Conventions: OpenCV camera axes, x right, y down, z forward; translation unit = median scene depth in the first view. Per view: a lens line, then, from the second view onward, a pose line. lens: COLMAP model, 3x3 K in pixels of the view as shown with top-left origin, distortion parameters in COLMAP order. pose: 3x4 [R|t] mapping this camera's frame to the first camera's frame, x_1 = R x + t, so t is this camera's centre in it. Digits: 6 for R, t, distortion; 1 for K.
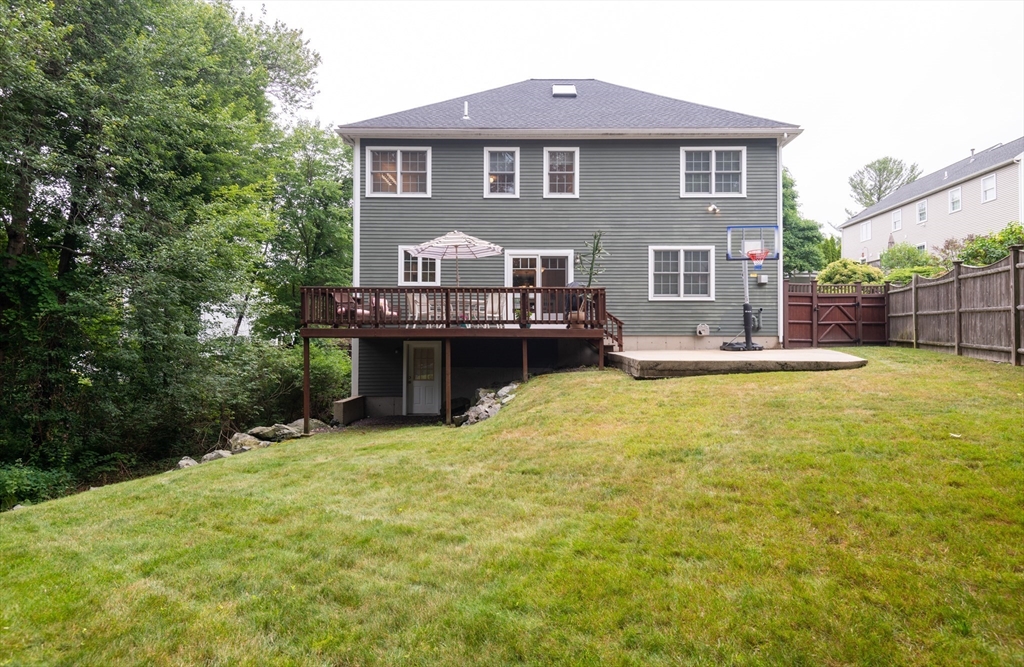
lens RADIAL K [[682.2, 0, 513.6], [0, 682.2, 332.0], [0, 0, 1]] dist [-0.009509, -0.000455]
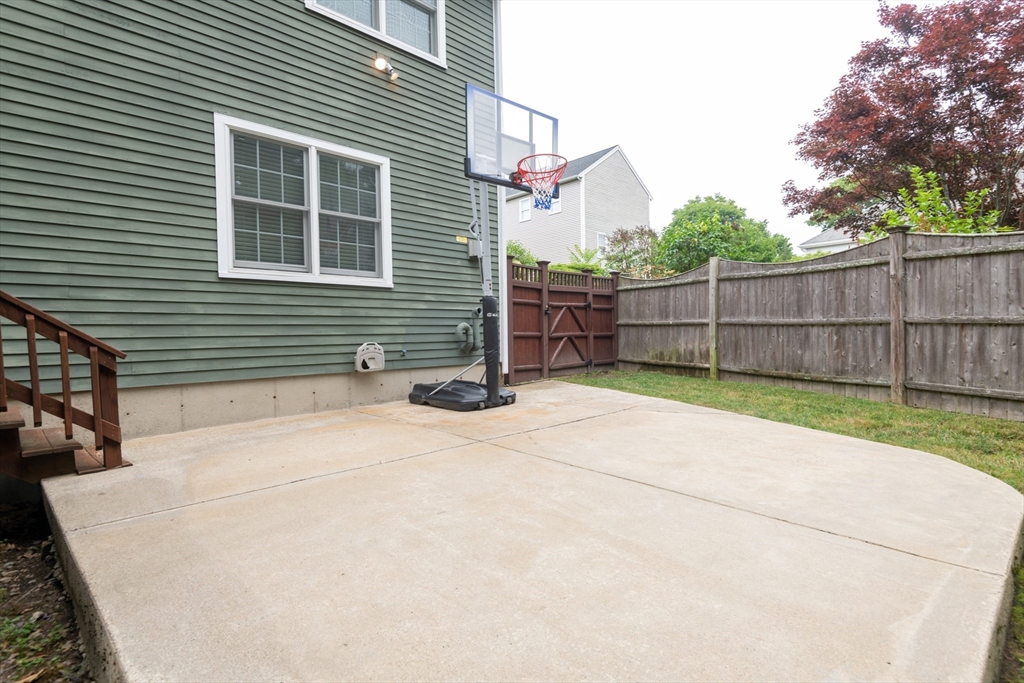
lens RADIAL K [[512.8, 0, 516.1], [0, 512.8, 340.9], [0, 0, 1]] dist [0.006830, 0.000043]
pose [[0.703902, -0.022553, 0.709939, 0.120828], [0.006290, 0.999655, 0.025520, -0.020226], [-0.710269, -0.013498, 0.703801, 0.716846]]
